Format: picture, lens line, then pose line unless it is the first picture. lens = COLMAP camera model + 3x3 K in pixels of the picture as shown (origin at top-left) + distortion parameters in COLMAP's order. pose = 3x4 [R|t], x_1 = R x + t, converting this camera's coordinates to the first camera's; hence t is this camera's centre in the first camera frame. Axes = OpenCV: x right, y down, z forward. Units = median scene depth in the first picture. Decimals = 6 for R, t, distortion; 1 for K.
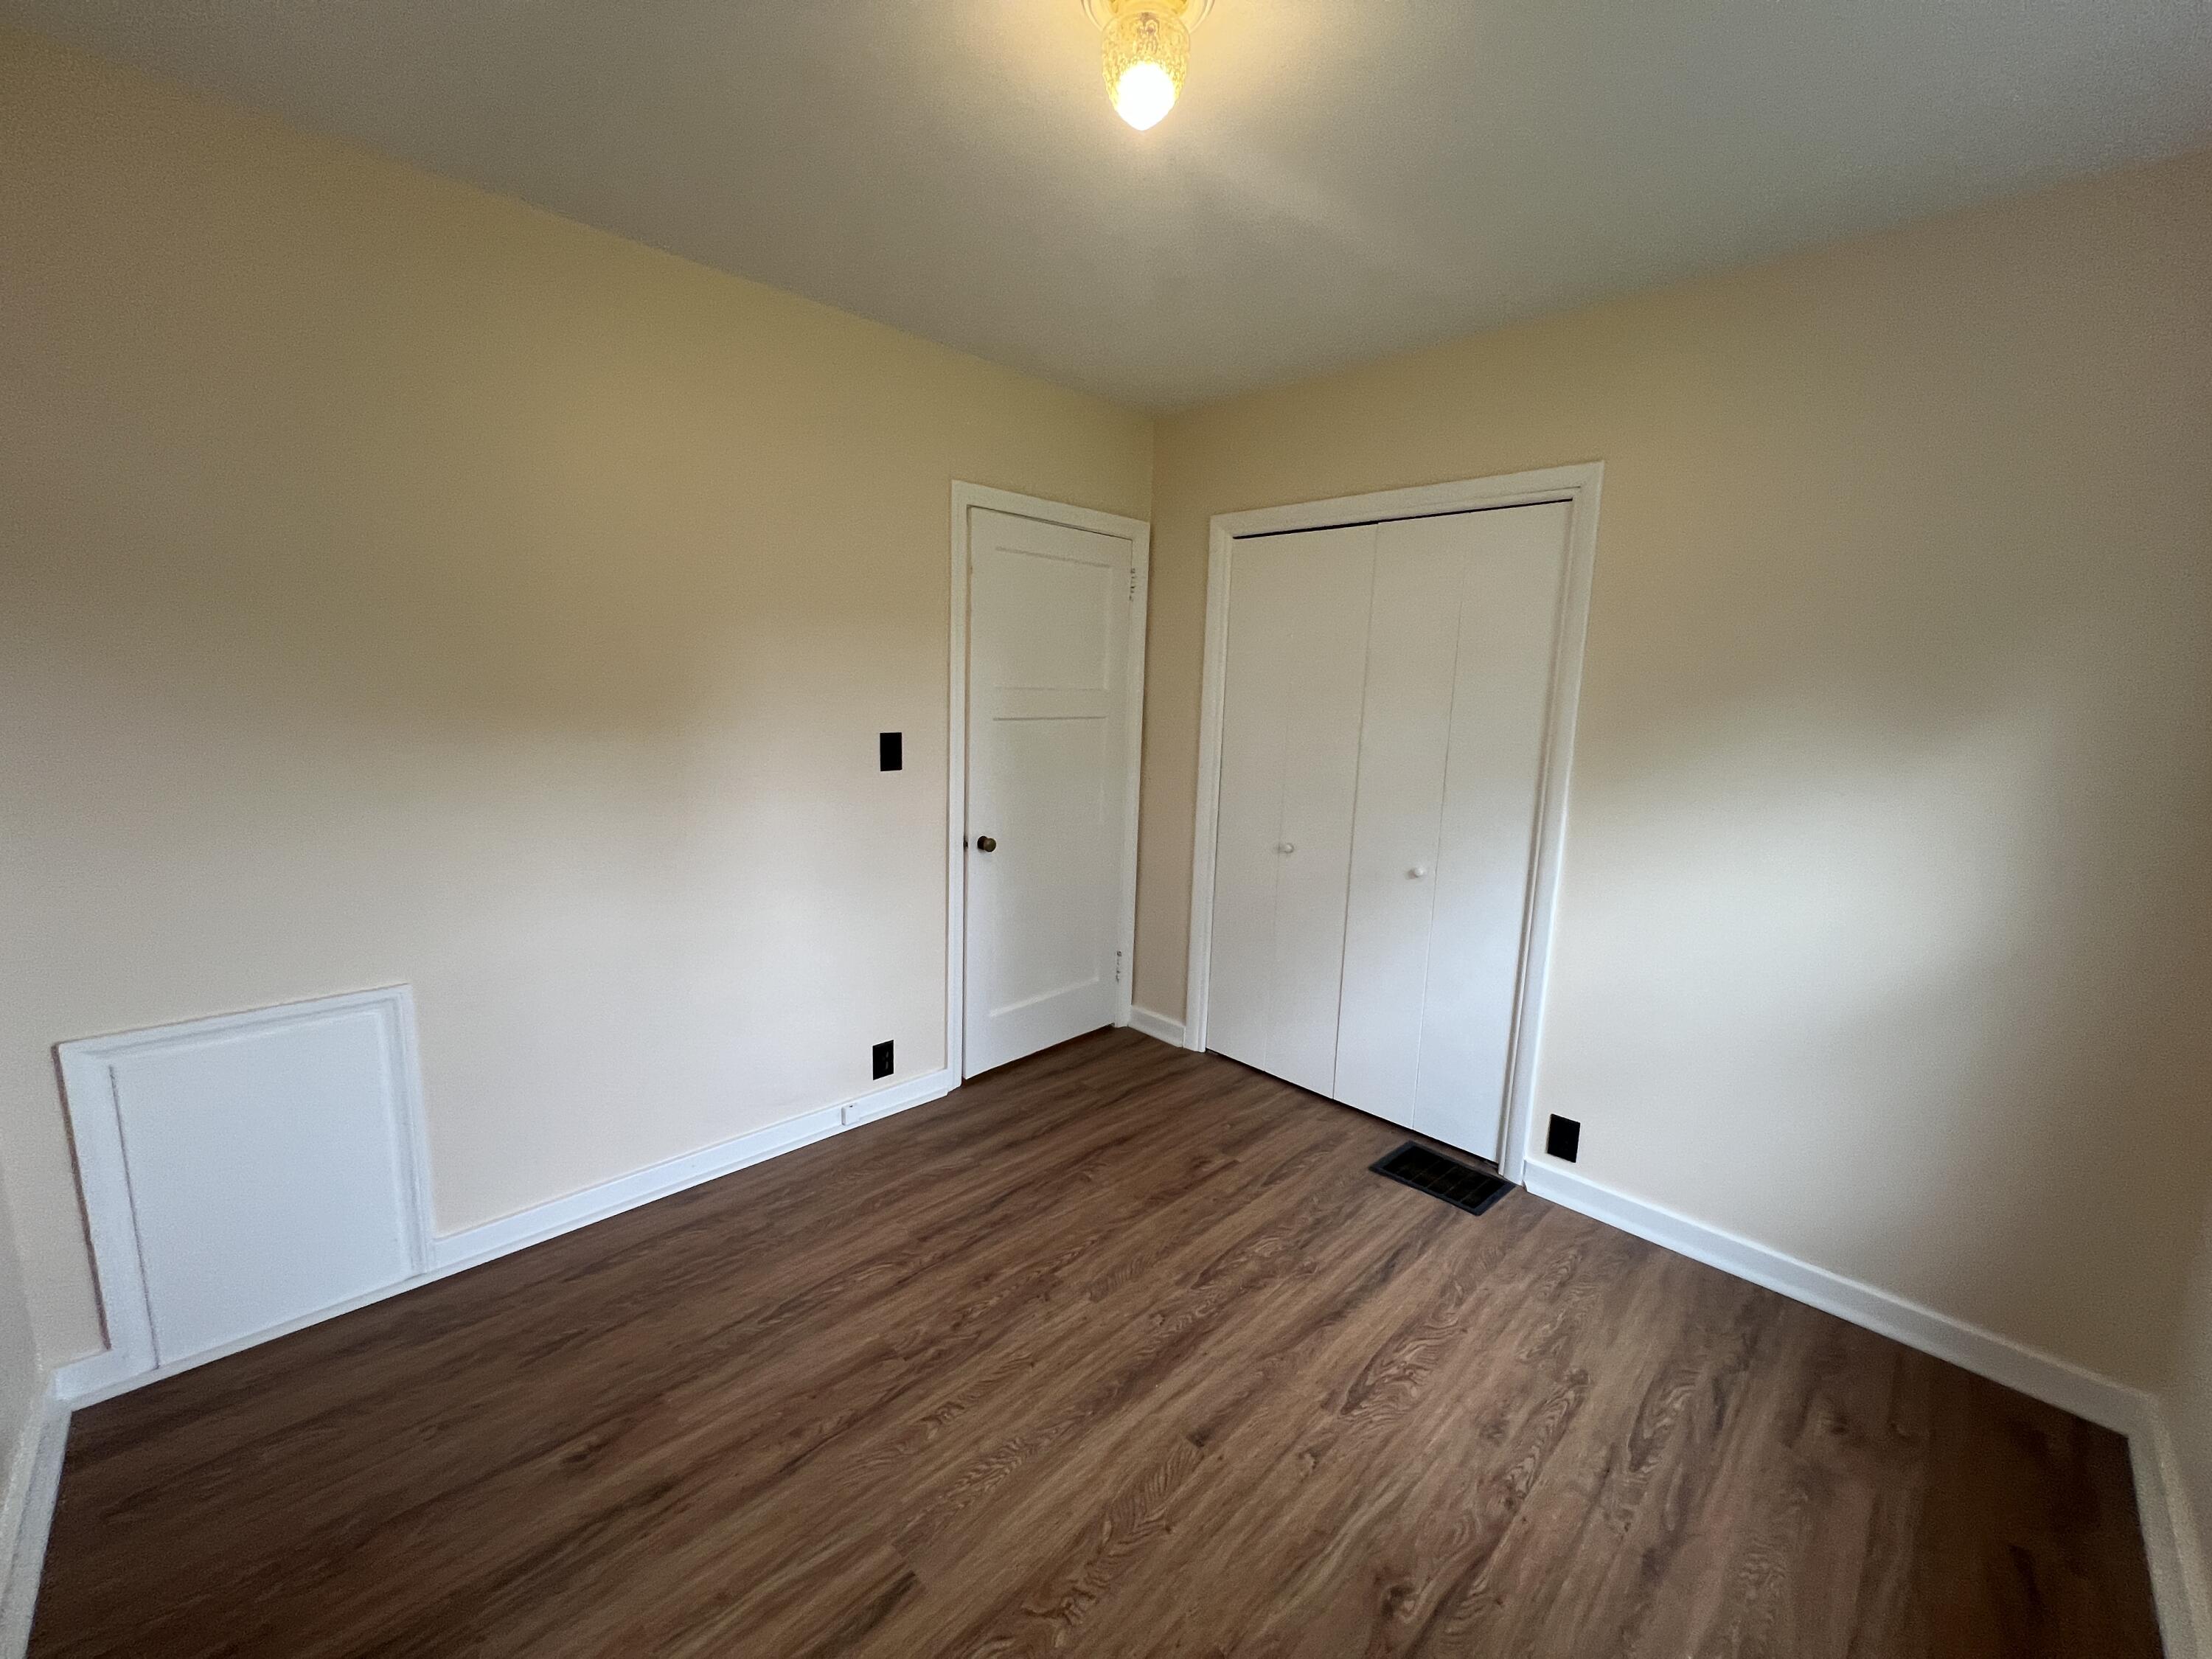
lens RADIAL K [[884.8, 0, 1101.5], [0, 884.8, 822.6], [0, 0, 1]] dist [-0.001066, -0.000071]
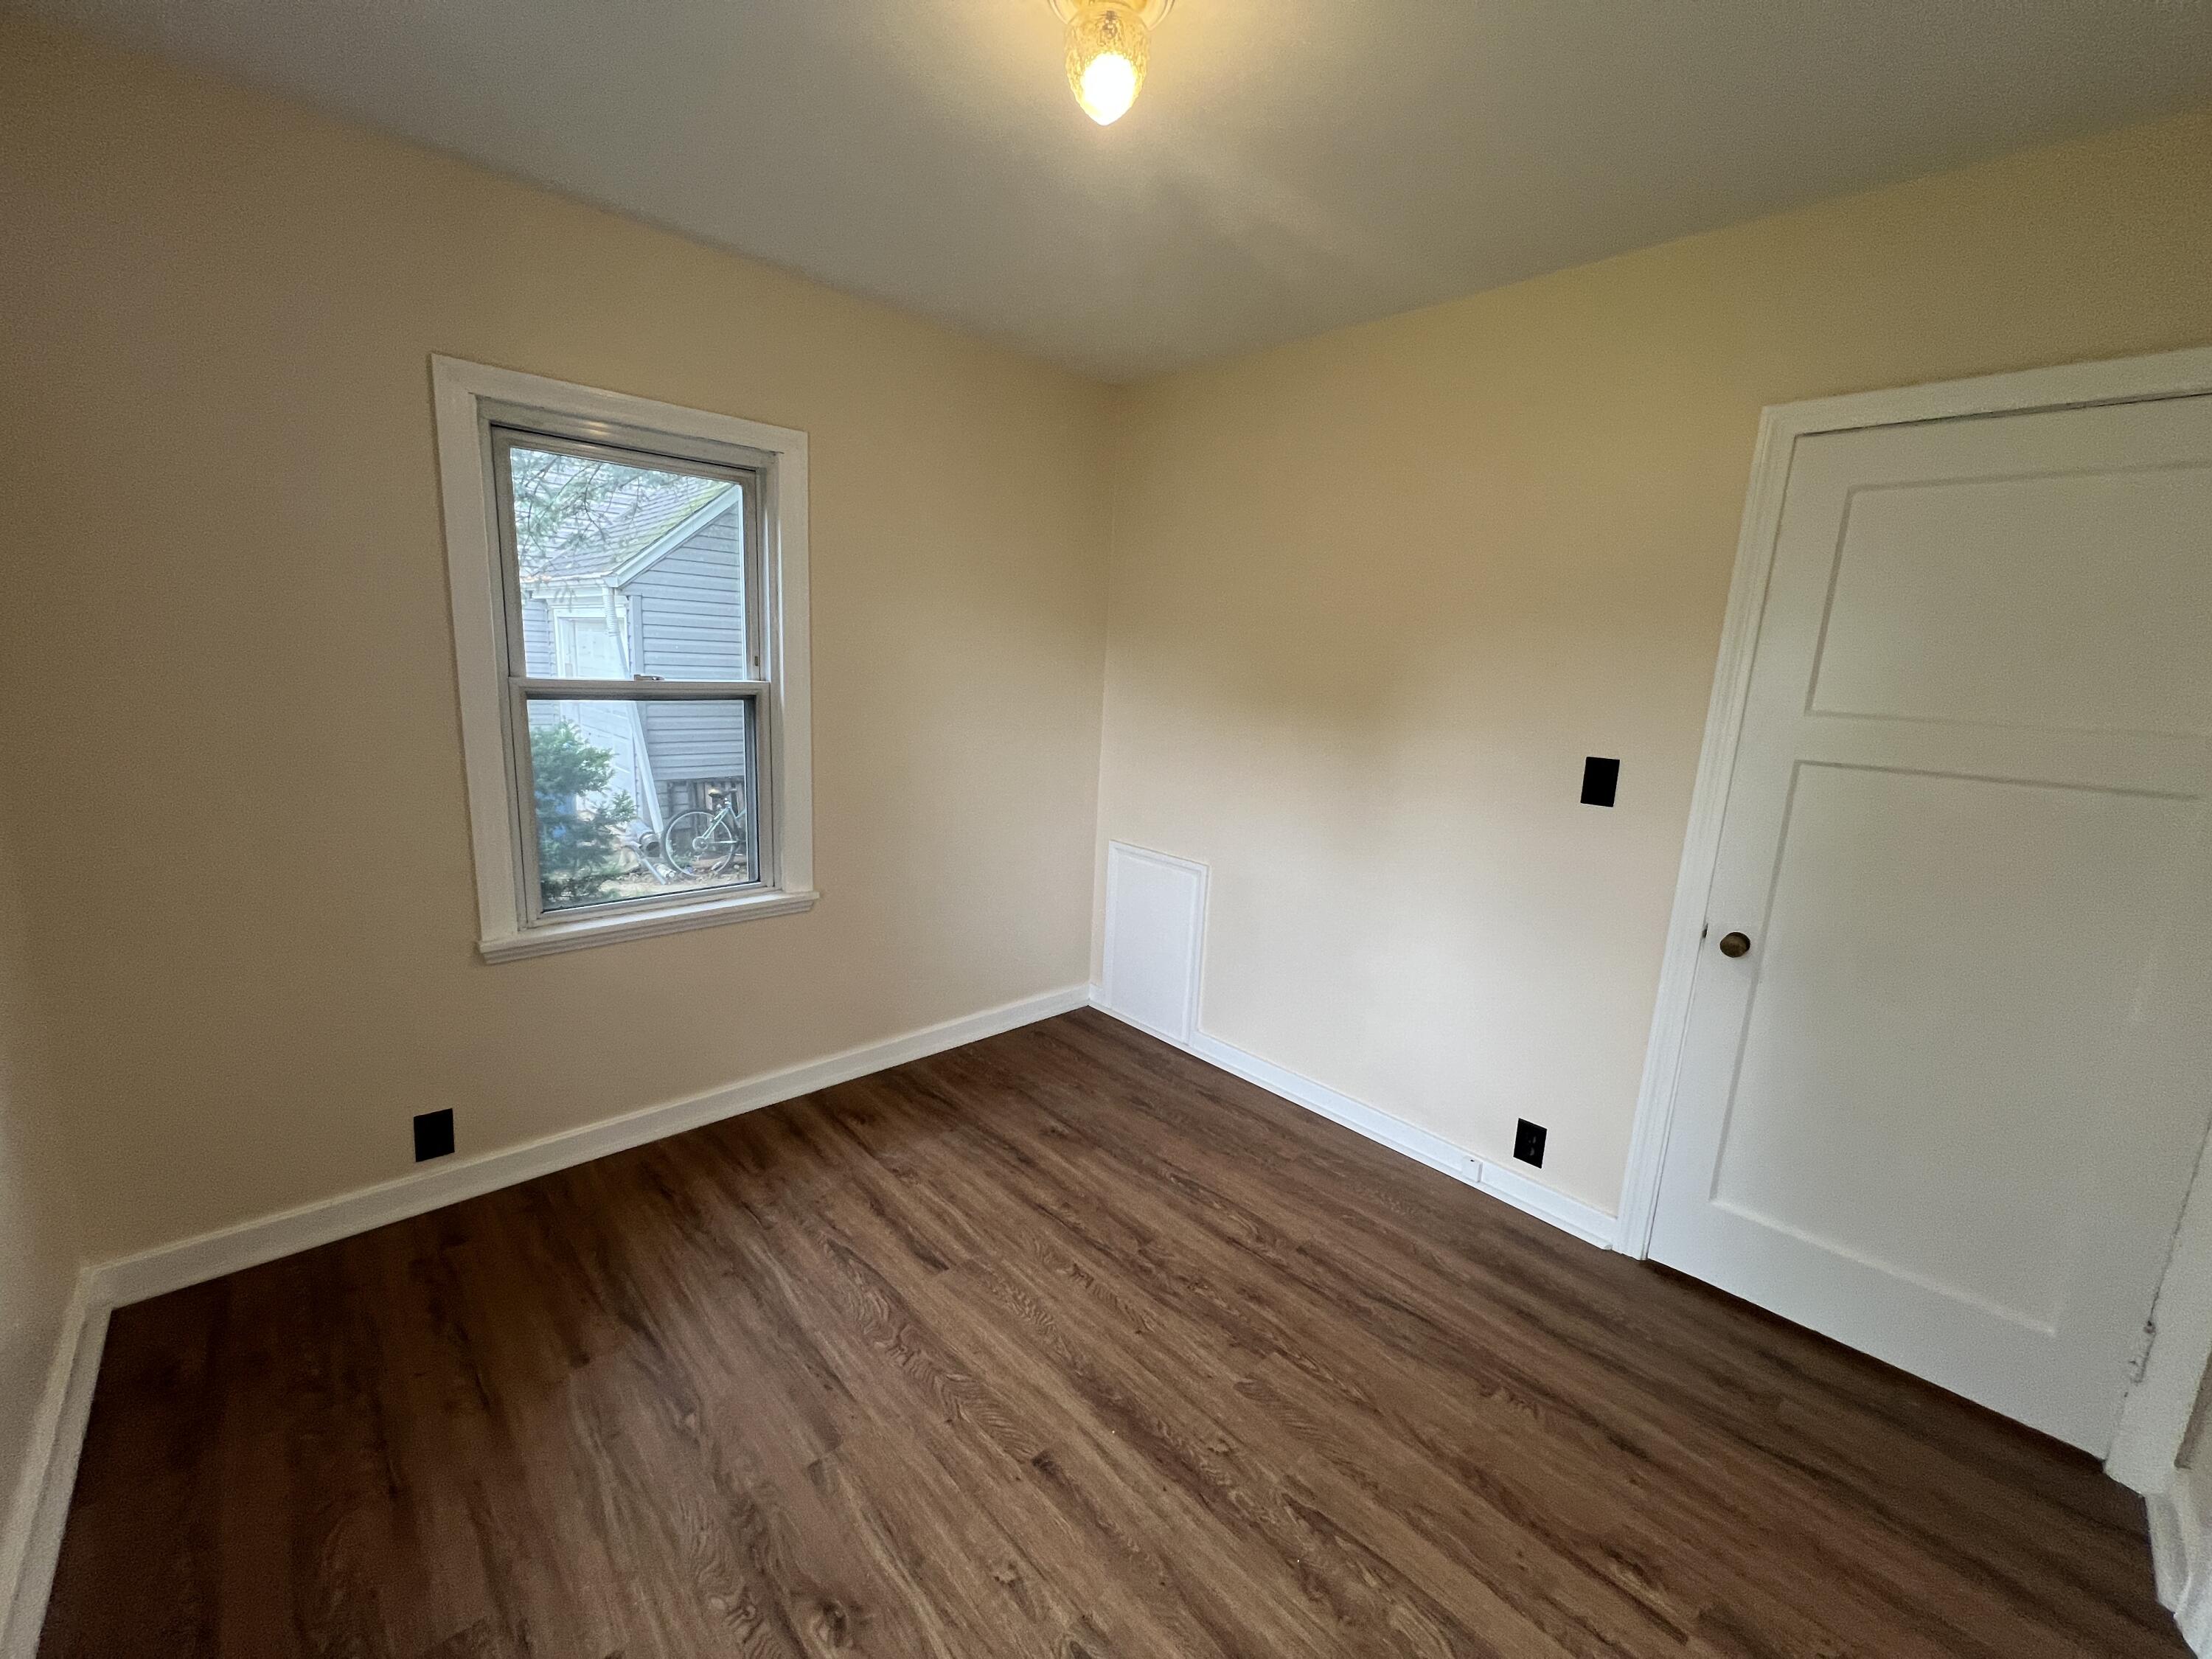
lens RADIAL K [[886.0, 0, 1100.6], [0, 886.0, 823.7], [0, 0, 1]] dist [0.000068, -0.000099]
pose [[-0.023422, 0.156066, -0.987469, 0.792400], [-0.208807, 0.965191, 0.157498, -0.104076], [0.977676, 0.209880, 0.009981, 0.768167]]
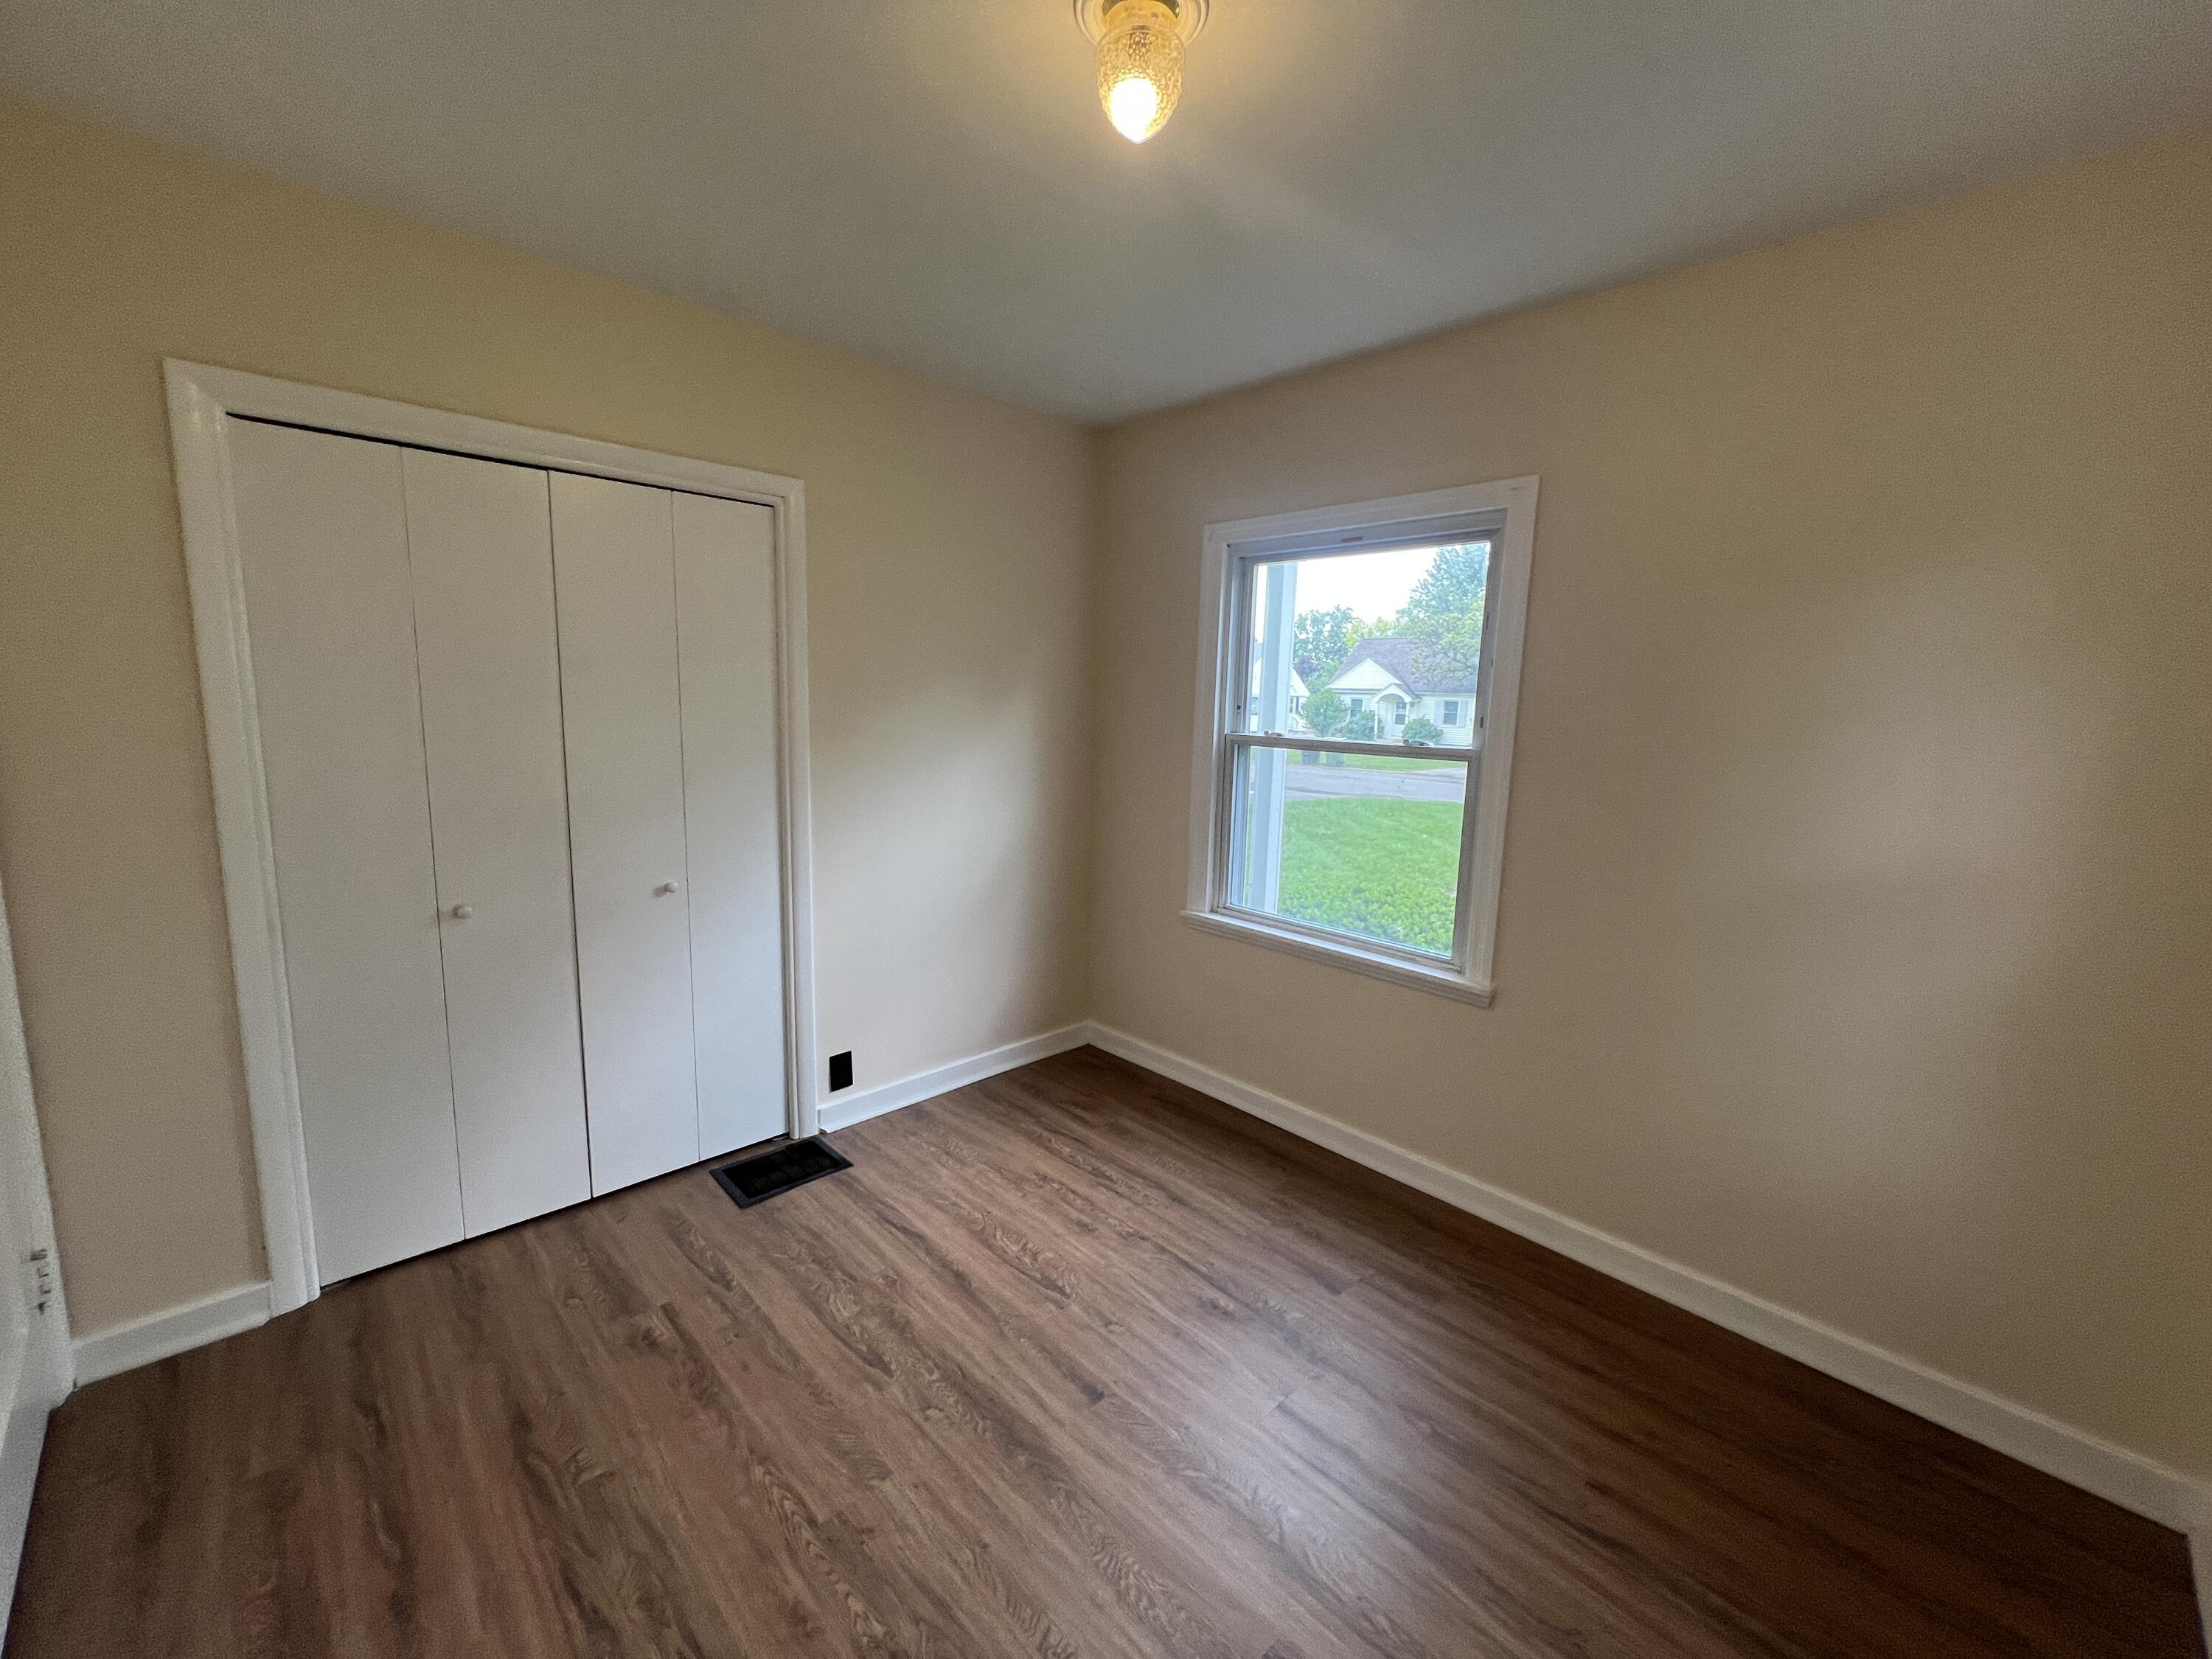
lens RADIAL K [[886.0, 0, 1100.6], [0, 886.0, 823.7], [0, 0, 1]] dist [0.000068, -0.000099]
pose [[0.019704, -0.173964, 0.984555, -0.703681], [0.133515, 0.976384, 0.169848, -0.140151], [-0.990851, 0.128106, 0.042465, 0.726553]]
